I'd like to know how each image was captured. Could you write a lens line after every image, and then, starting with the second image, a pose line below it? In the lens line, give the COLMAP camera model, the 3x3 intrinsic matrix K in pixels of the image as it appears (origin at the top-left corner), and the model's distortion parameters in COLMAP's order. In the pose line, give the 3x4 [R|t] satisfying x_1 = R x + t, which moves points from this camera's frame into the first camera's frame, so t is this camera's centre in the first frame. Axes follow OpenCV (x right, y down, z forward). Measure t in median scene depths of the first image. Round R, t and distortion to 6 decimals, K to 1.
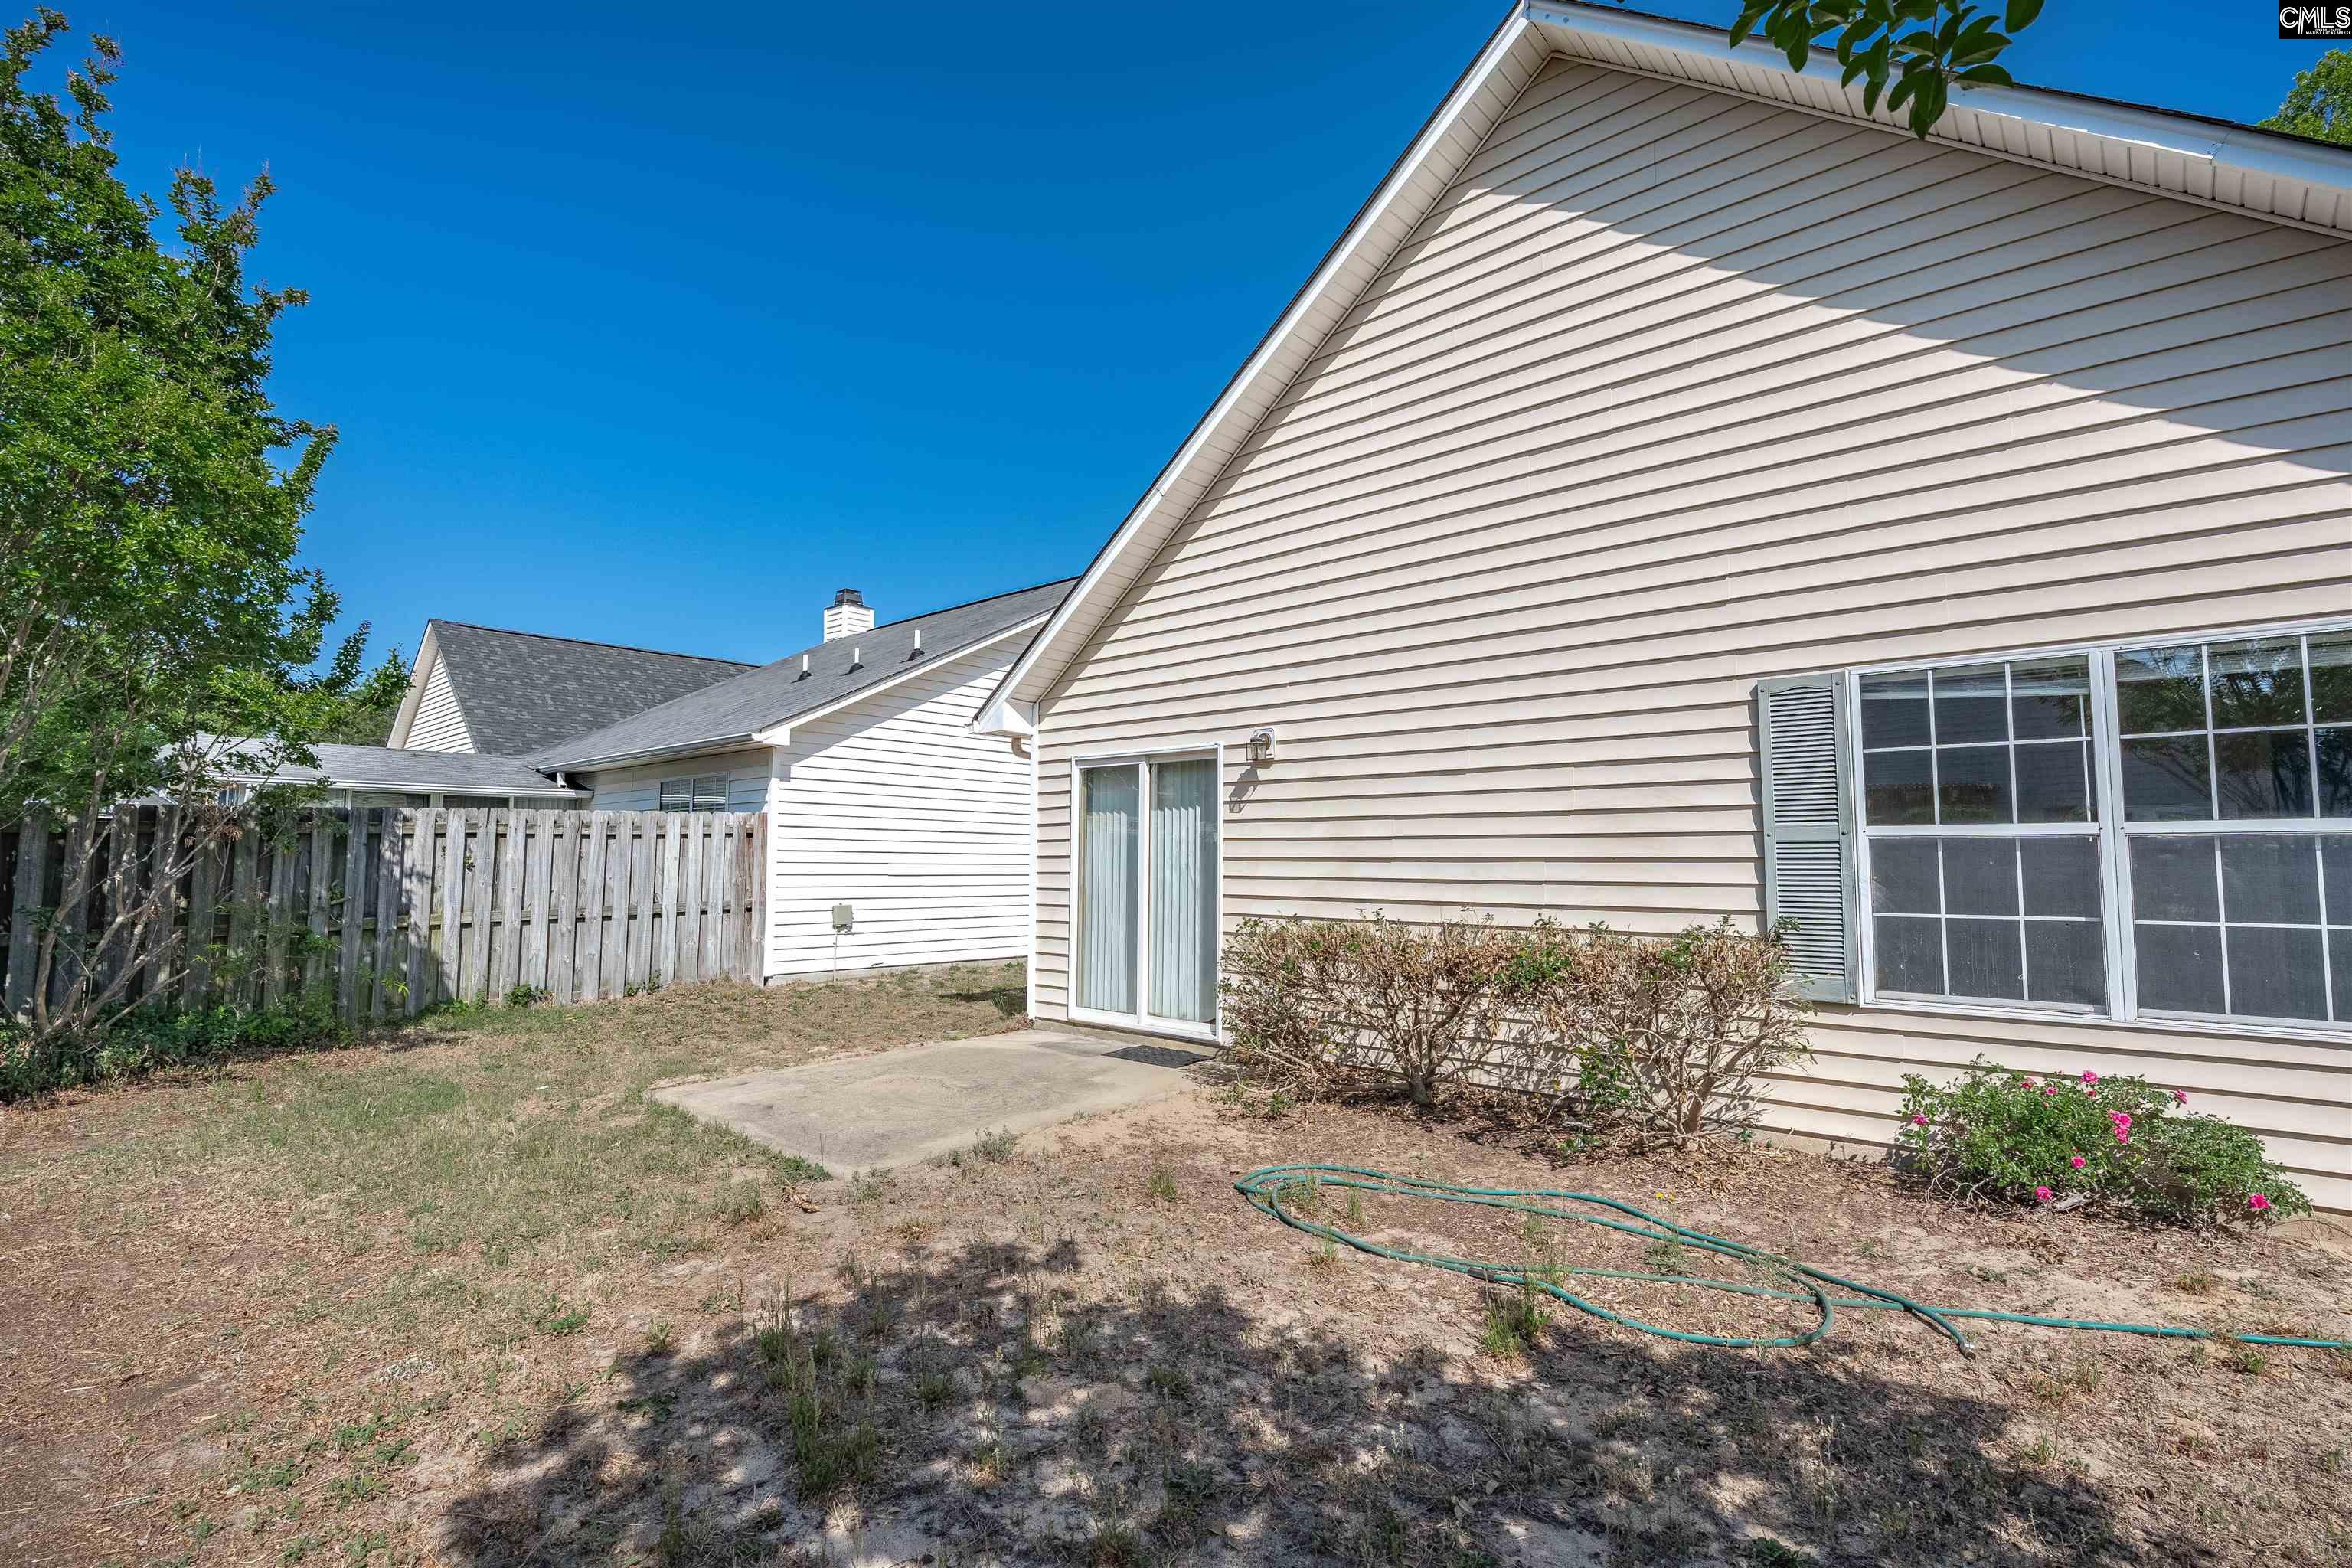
lens RADIAL K [[1100.0, 0, 1183.1], [0, 1100.0, 774.5], [0, 0, 1]] dist [-0.025557, 0.002180]
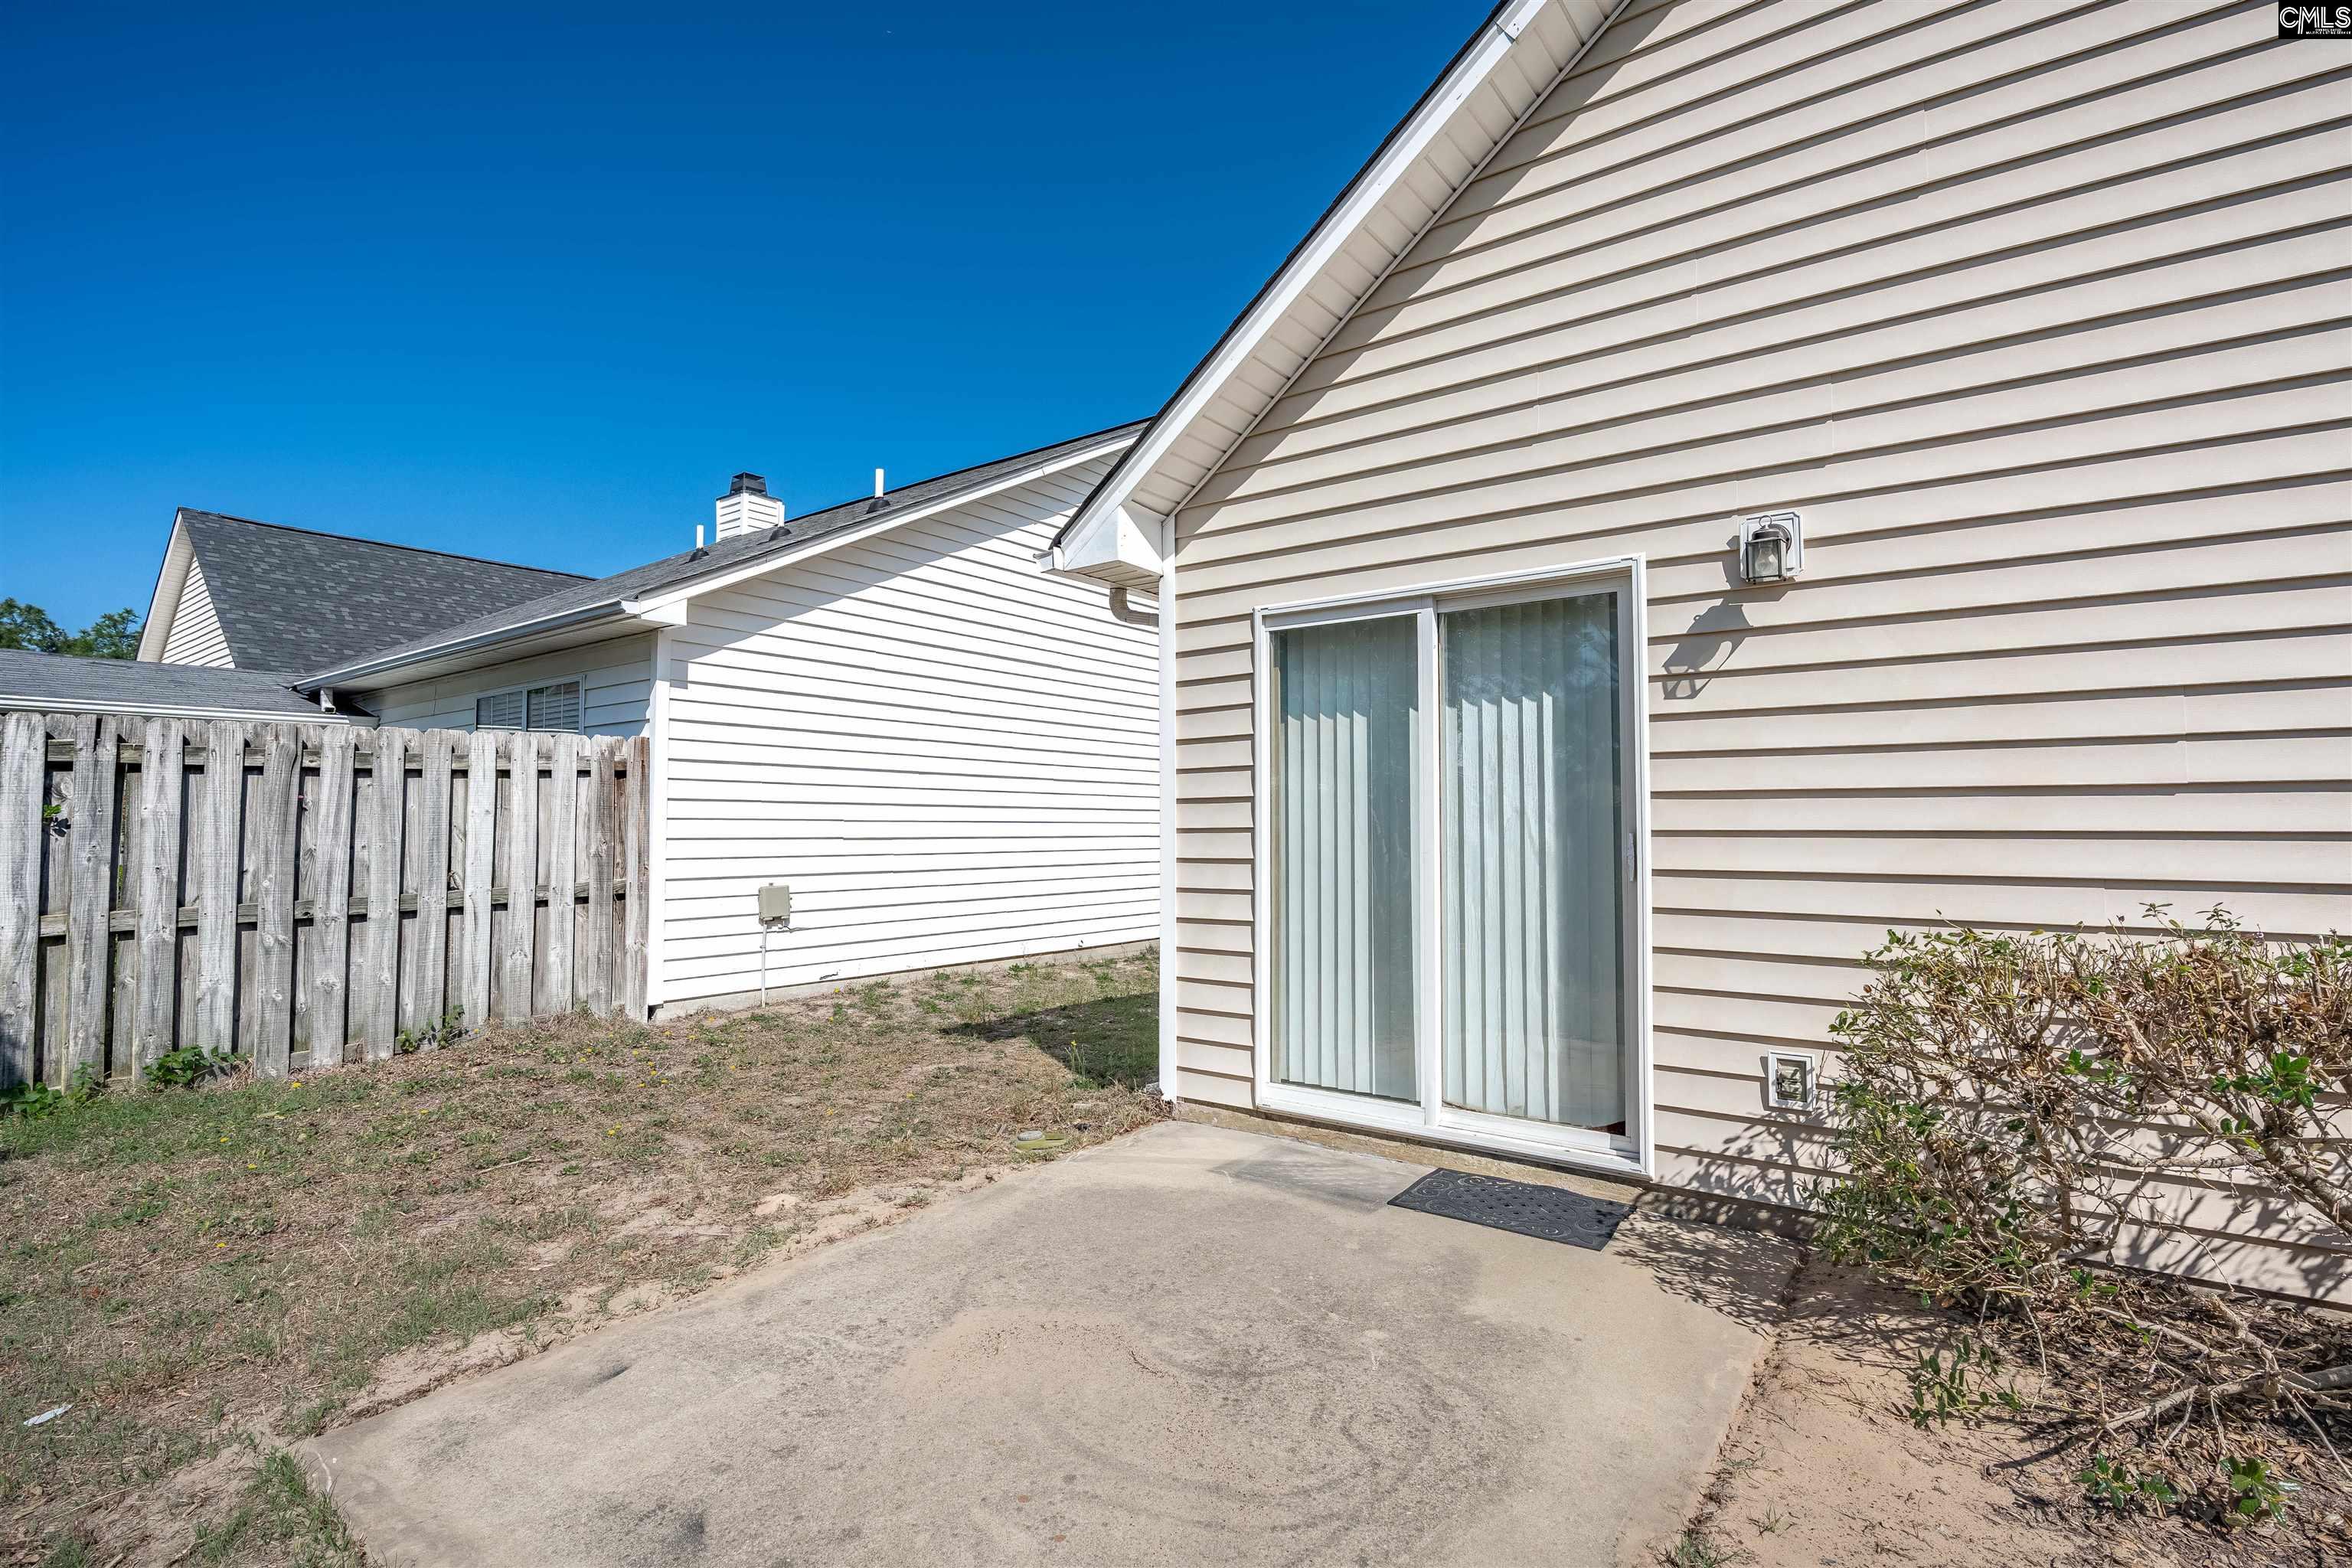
lens RADIAL K [[1100.0, 0, 1177.3], [0, 1100.0, 776.7], [0, 0, 1]] dist [-0.025557, 0.002180]
pose [[0.995543, -0.001928, 0.094286, -0.181815], [-0.001340, 0.999401, 0.034584, 0.044118], [-0.094296, -0.034556, 0.994944, 0.460802]]
